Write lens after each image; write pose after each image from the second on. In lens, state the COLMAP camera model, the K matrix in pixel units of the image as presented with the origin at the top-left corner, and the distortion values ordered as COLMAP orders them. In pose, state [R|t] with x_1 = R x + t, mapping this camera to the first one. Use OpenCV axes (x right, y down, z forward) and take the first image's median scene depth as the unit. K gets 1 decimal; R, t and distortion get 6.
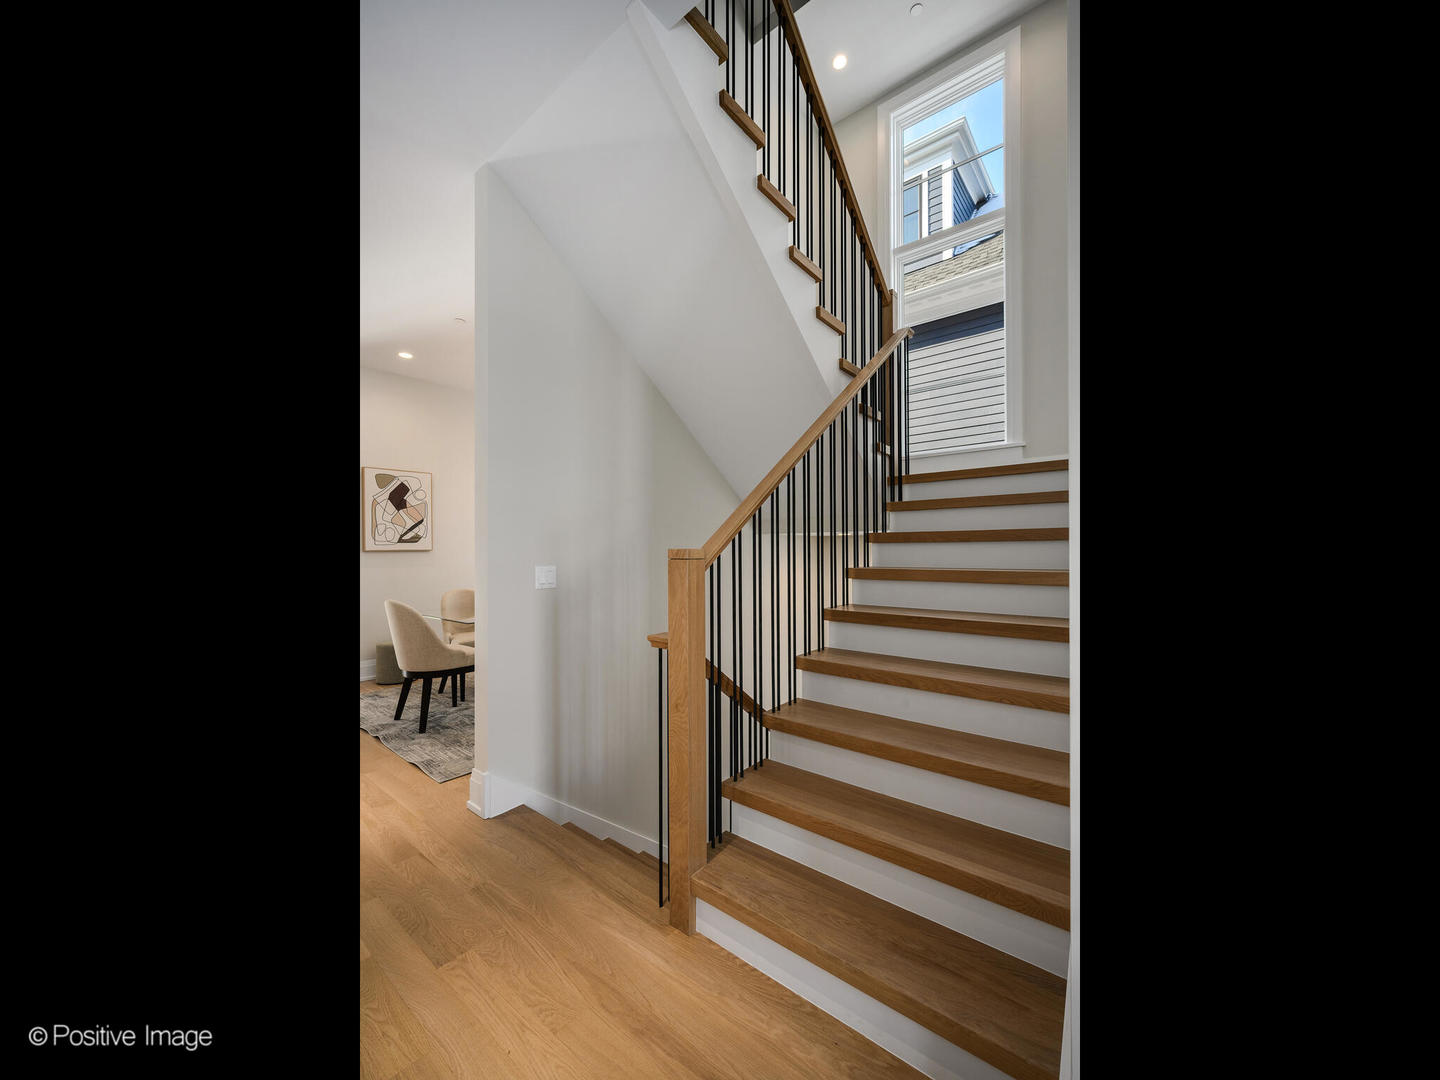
lens RADIAL K [[527.0, 0, 719.7], [0, 527.0, 544.4], [0, 0, 1]] dist [-0.000696, -0.000016]
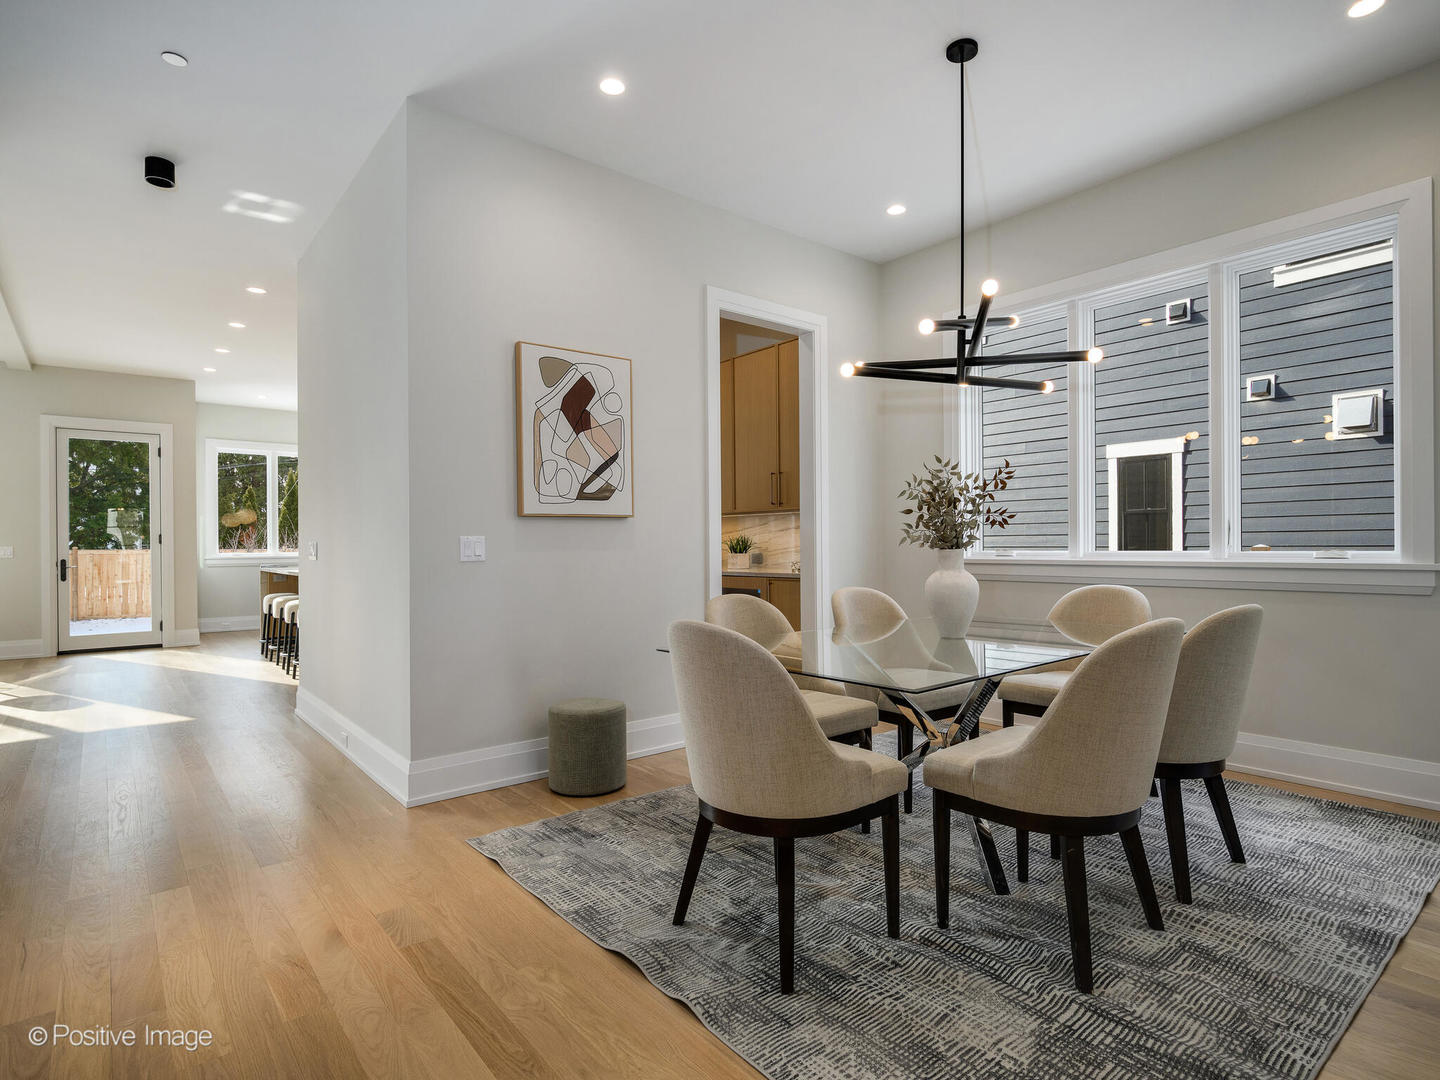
lens RADIAL K [[763.3, 0, 718.0], [0, 763.3, 541.7], [0, 0, 1]] dist [0.002129, 0.000050]
pose [[0.983695, -0.001766, -0.179835, -0.360437], [0.004515, 0.999879, 0.014879, 0.026254], [0.179787, -0.015448, 0.983584, 0.331819]]
